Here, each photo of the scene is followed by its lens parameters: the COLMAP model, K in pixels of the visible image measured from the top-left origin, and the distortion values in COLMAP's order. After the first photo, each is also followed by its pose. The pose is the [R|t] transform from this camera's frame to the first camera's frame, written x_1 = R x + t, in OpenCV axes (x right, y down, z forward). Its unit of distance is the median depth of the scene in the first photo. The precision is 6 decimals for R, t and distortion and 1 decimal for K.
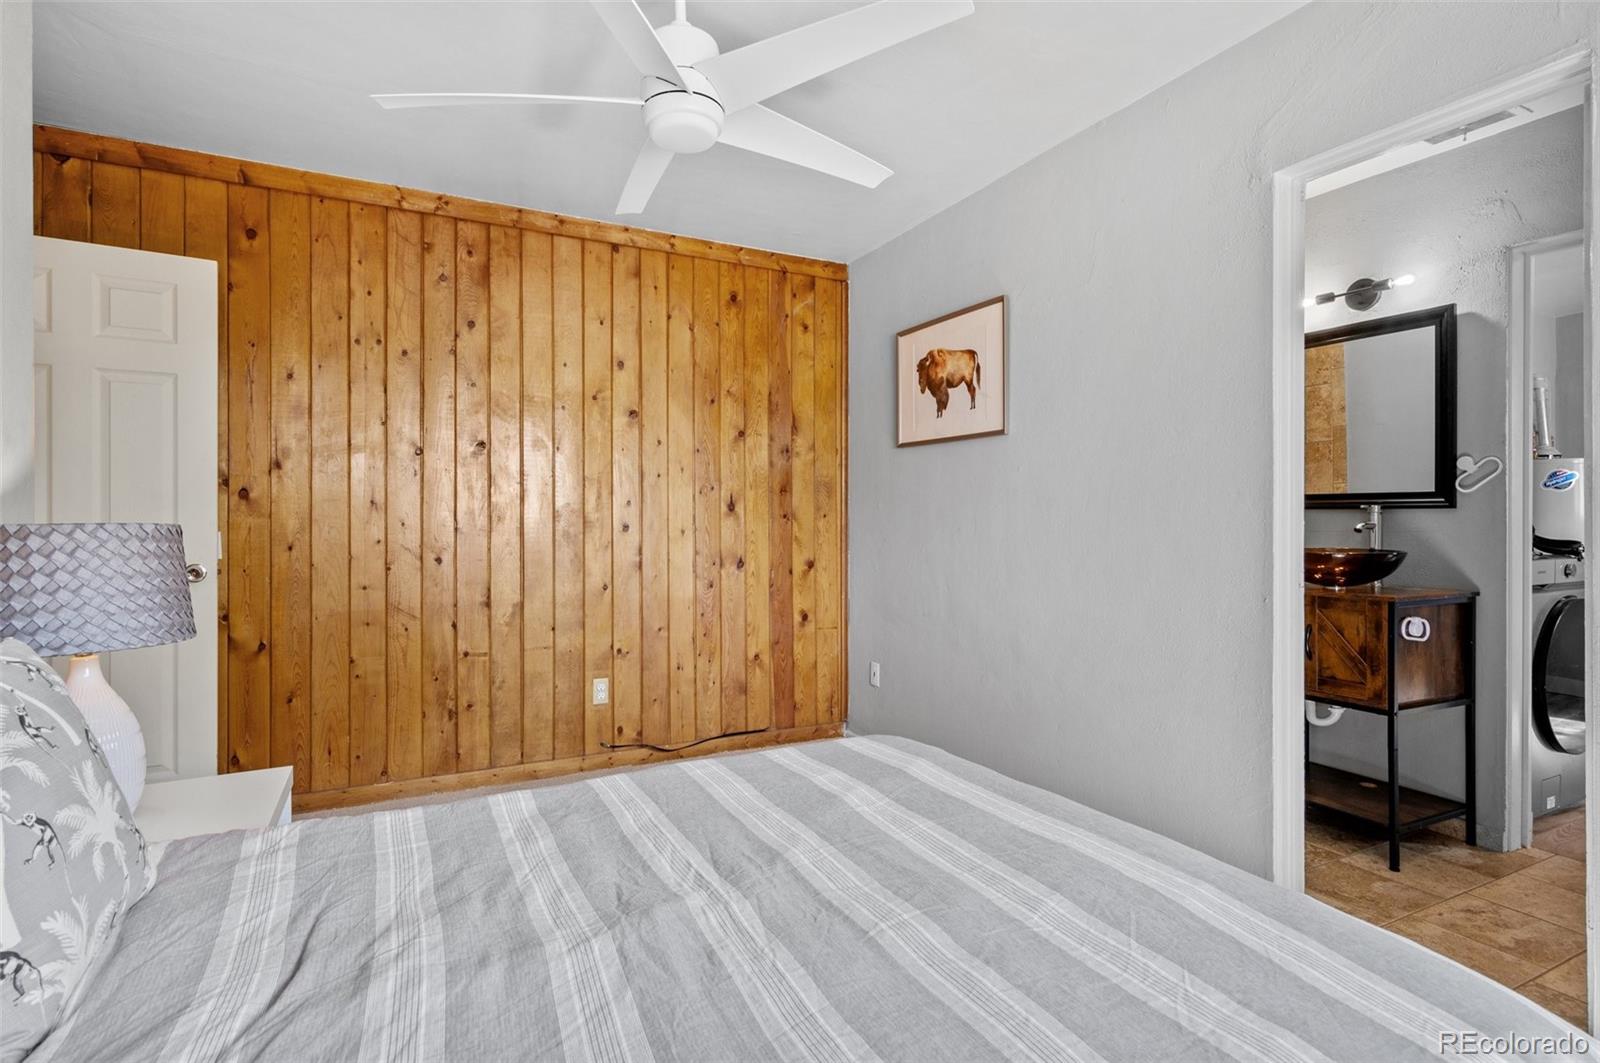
lens RADIAL K [[797.1, 0, 800.0], [0, 797.1, 531.5], [0, 0, 1]] dist [-0.003674, -0.000879]
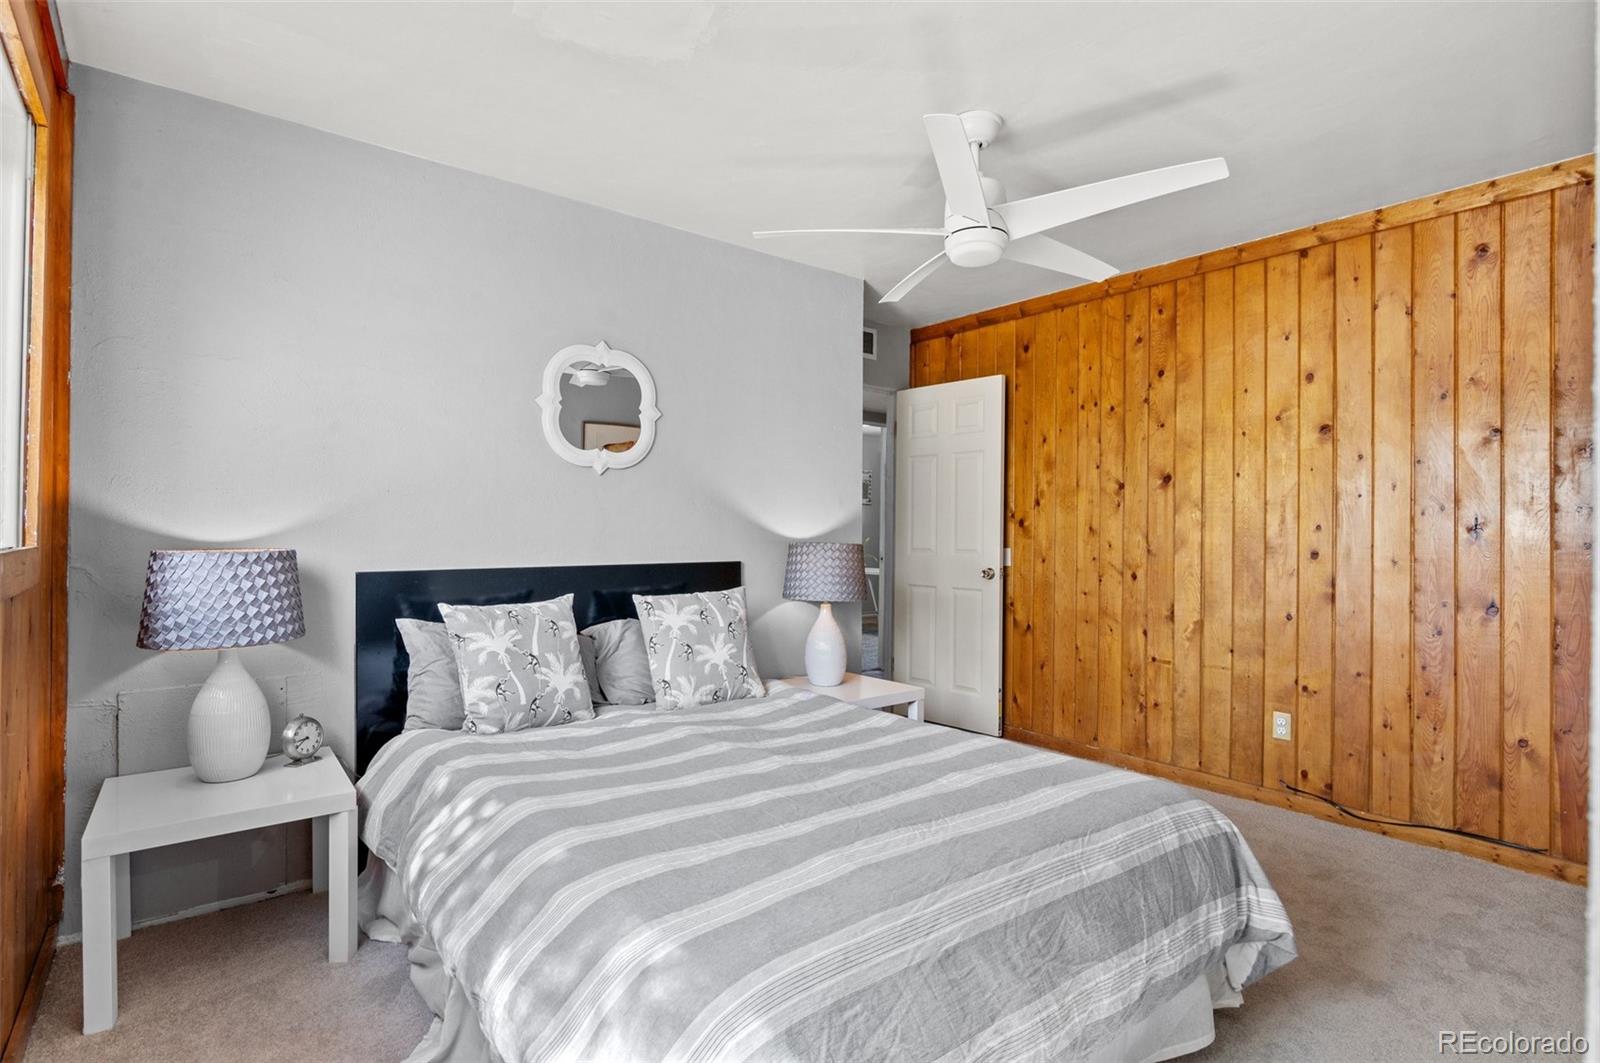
lens RADIAL K [[797.1, 0, 800.0], [0, 797.1, 531.5], [0, 0, 1]] dist [-0.003674, -0.000879]
pose [[0.188442, 0.006955, -0.982060, 0.574132], [-0.017871, 0.999834, 0.003651, -0.024534], [0.981922, 0.016862, 0.188535, 0.254779]]
